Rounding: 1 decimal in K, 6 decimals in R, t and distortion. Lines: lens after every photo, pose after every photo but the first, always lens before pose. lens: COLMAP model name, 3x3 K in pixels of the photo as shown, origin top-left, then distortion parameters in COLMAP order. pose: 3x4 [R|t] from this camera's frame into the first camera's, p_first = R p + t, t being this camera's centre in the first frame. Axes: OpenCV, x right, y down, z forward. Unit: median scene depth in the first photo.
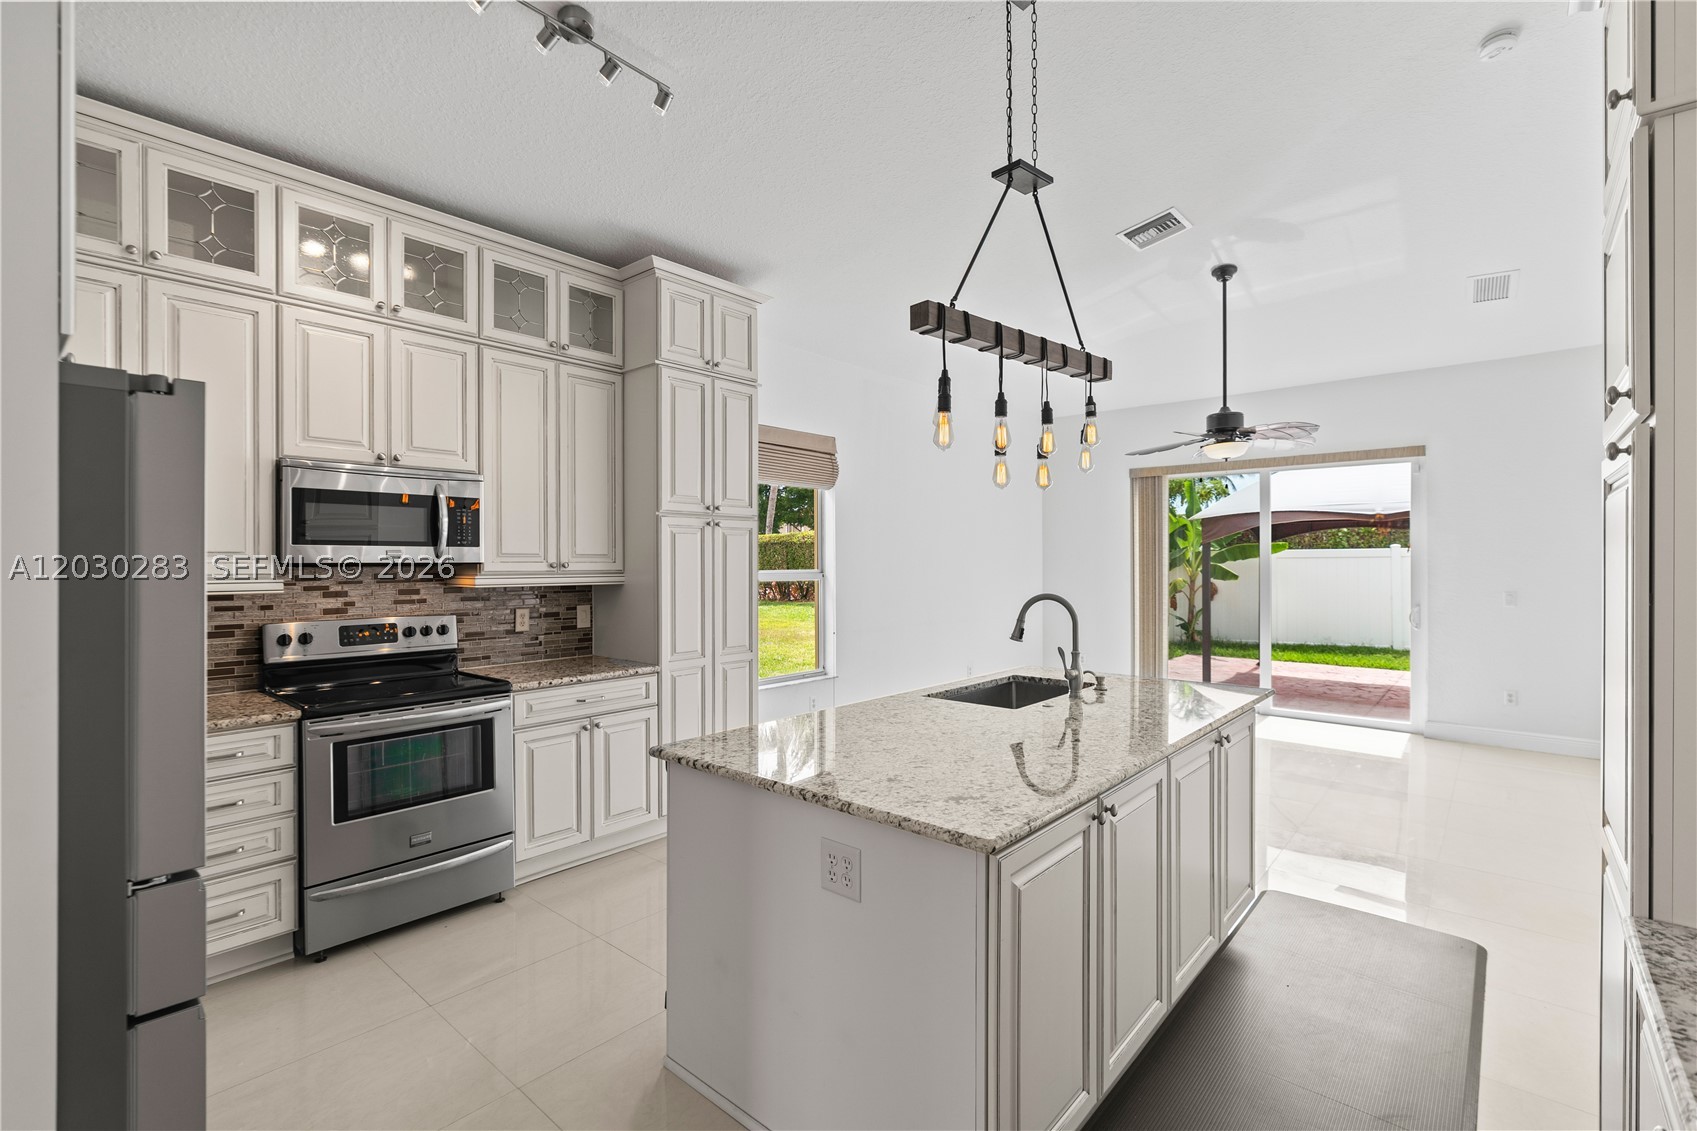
lens RADIAL K [[760.8, 0, 842.4], [0, 760.8, 565.1], [0, 0, 1]] dist [0.000580, 0.000394]
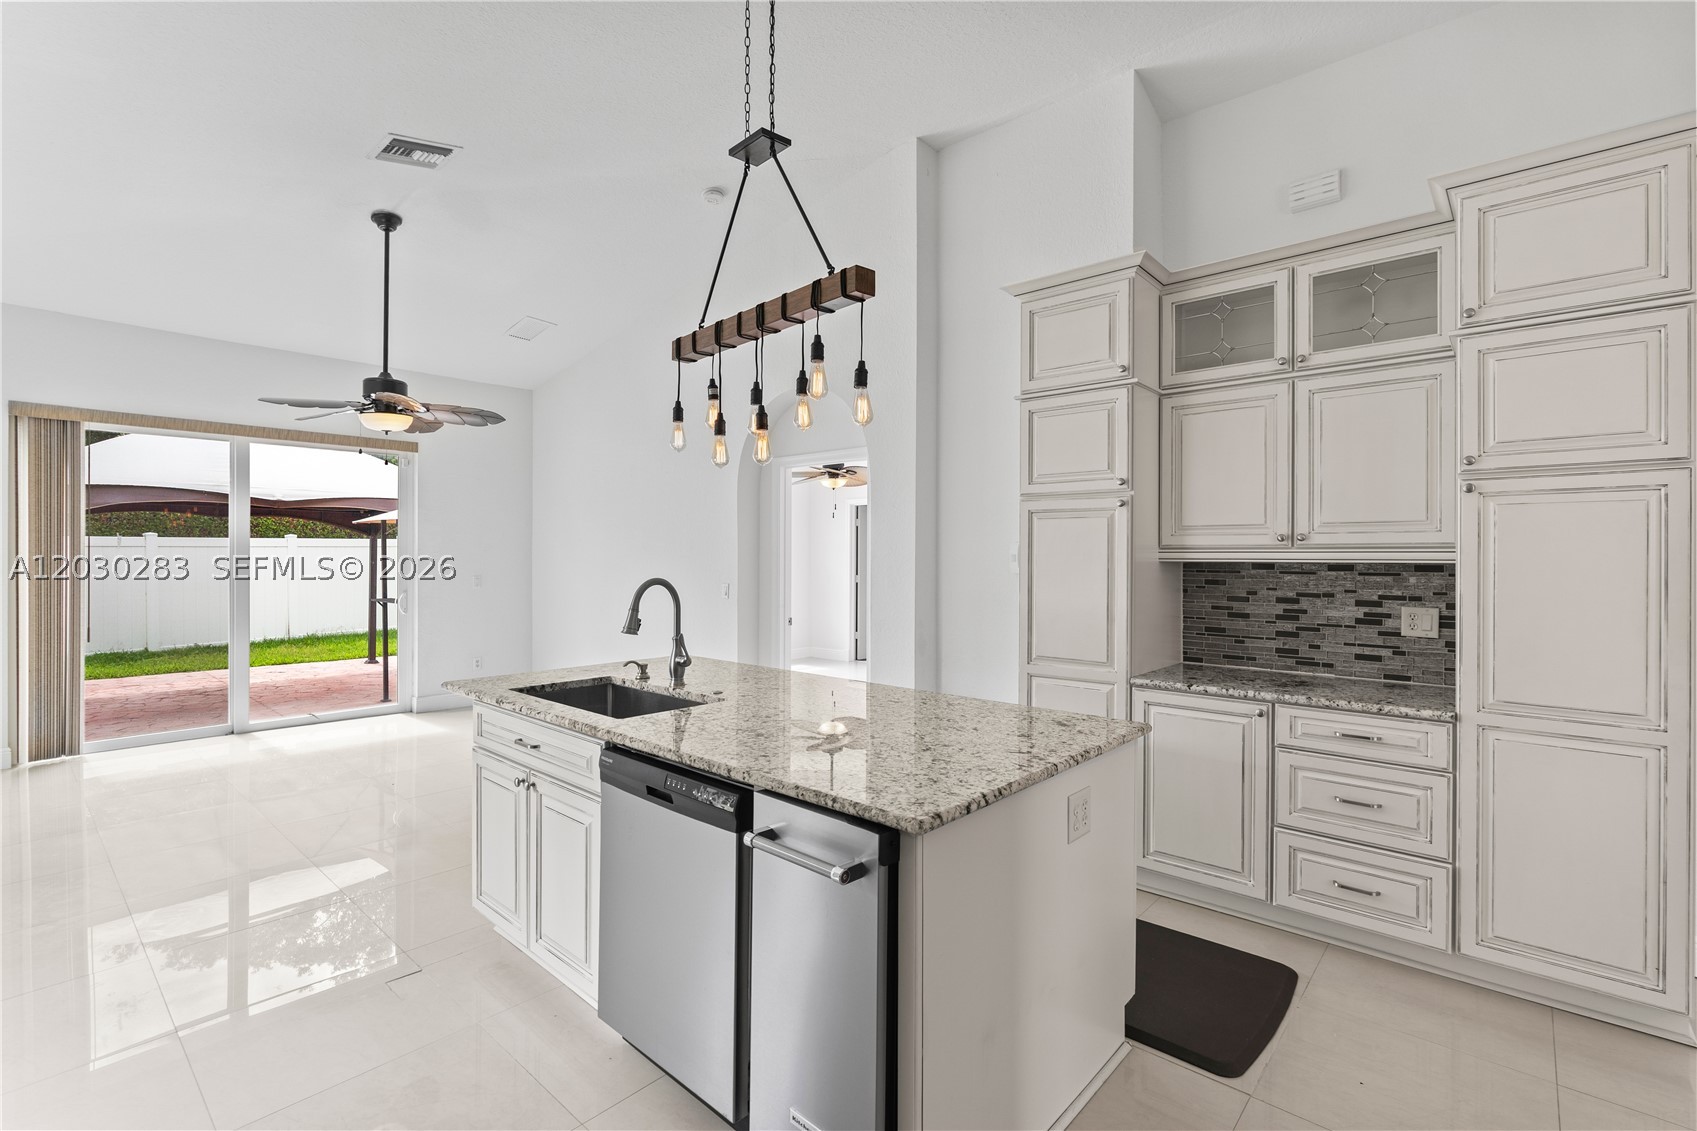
lens RADIAL K [[769.0, 0, 843.7], [0, 769.0, 560.5], [0, 0, 1]] dist [-0.009088, 0.005230]
pose [[0.010146, -0.005089, 0.999936, -0.408114], [0.001530, 0.999986, 0.005073, 0.007822], [-0.999947, 0.001478, 0.010154, 0.483788]]
